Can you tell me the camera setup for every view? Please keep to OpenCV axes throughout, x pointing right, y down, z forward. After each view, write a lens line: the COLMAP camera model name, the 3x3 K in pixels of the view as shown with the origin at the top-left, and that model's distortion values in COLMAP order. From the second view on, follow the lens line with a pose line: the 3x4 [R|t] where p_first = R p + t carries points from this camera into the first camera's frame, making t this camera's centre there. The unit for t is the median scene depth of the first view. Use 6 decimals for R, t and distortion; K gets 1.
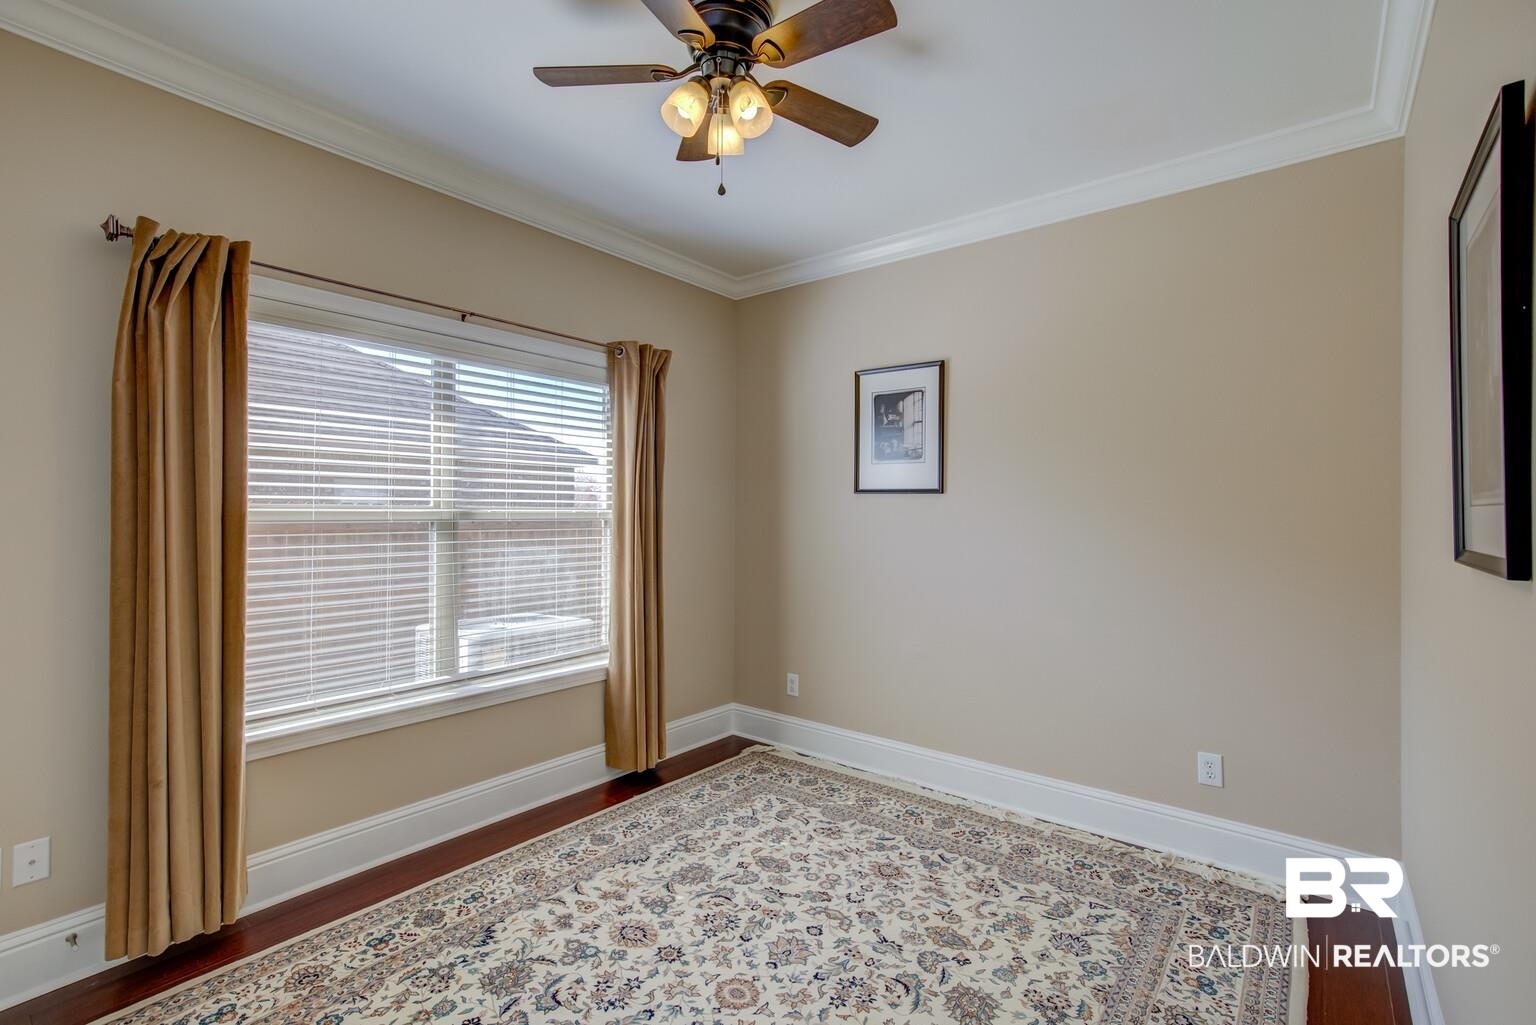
lens RADIAL K [[702.3, 0, 777.2], [0, 702.3, 505.3], [0, 0, 1]] dist [-0.001113, -0.000159]
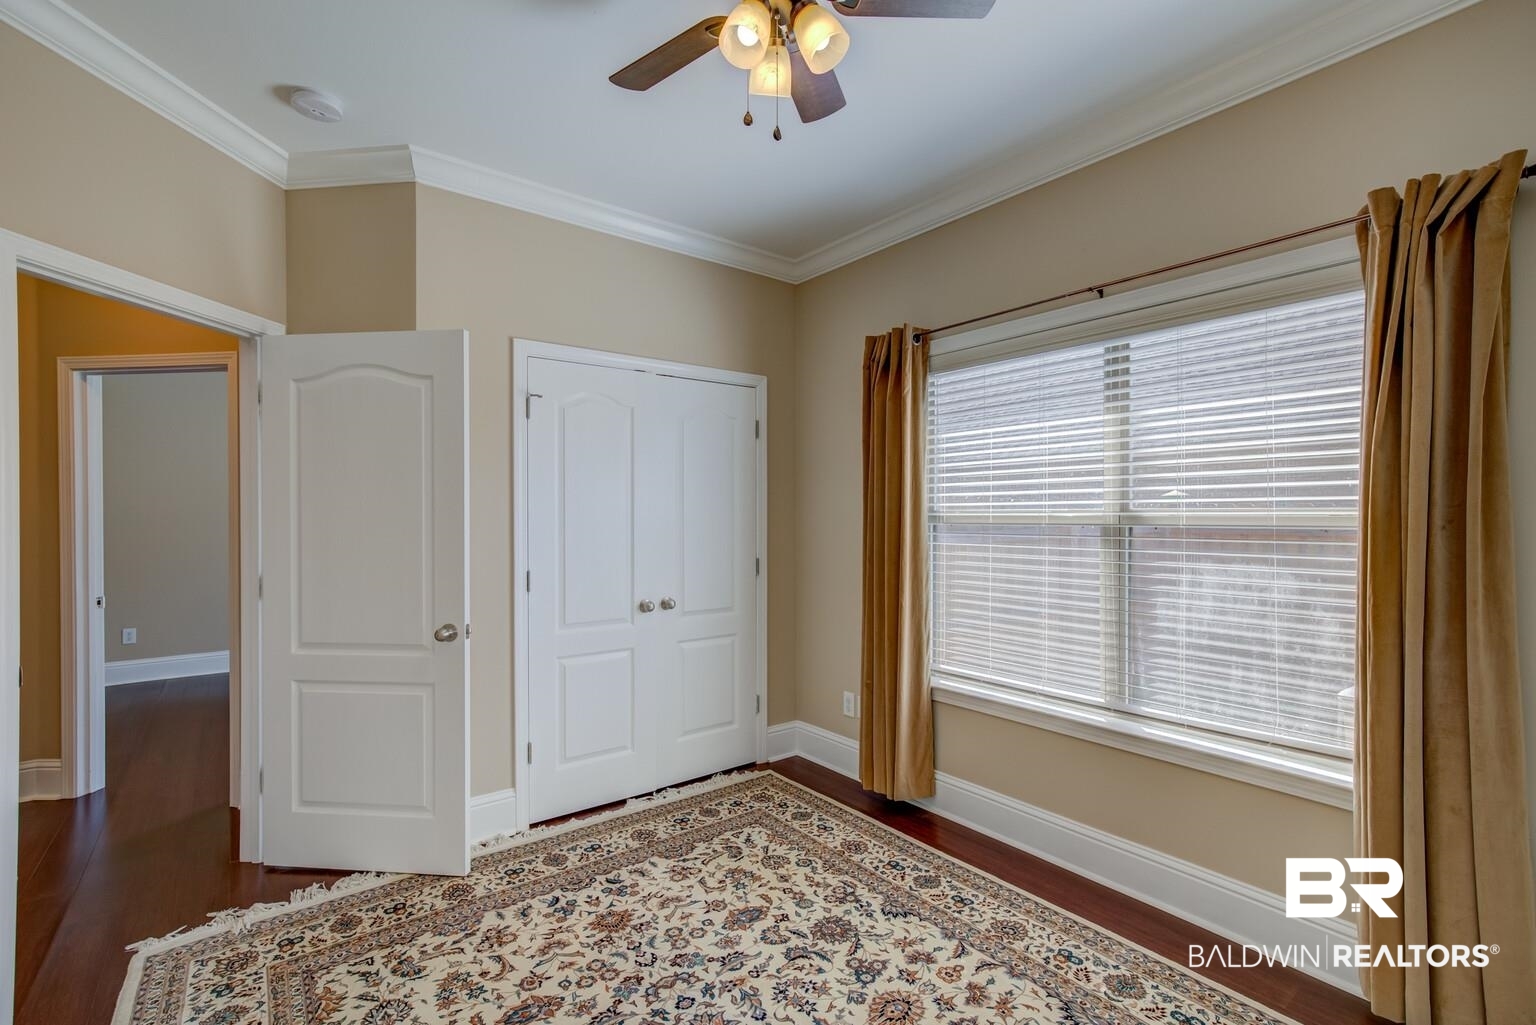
lens RADIAL K [[702.3, 0, 761.2], [0, 702.3, 511.9], [0, 0, 1]] dist [-0.001113, -0.000159]
pose [[-0.268507, -0.004431, -0.963268, 0.590191], [0.014167, 0.999863, -0.008548, 0.007095], [0.963174, -0.015942, -0.268408, 0.959071]]
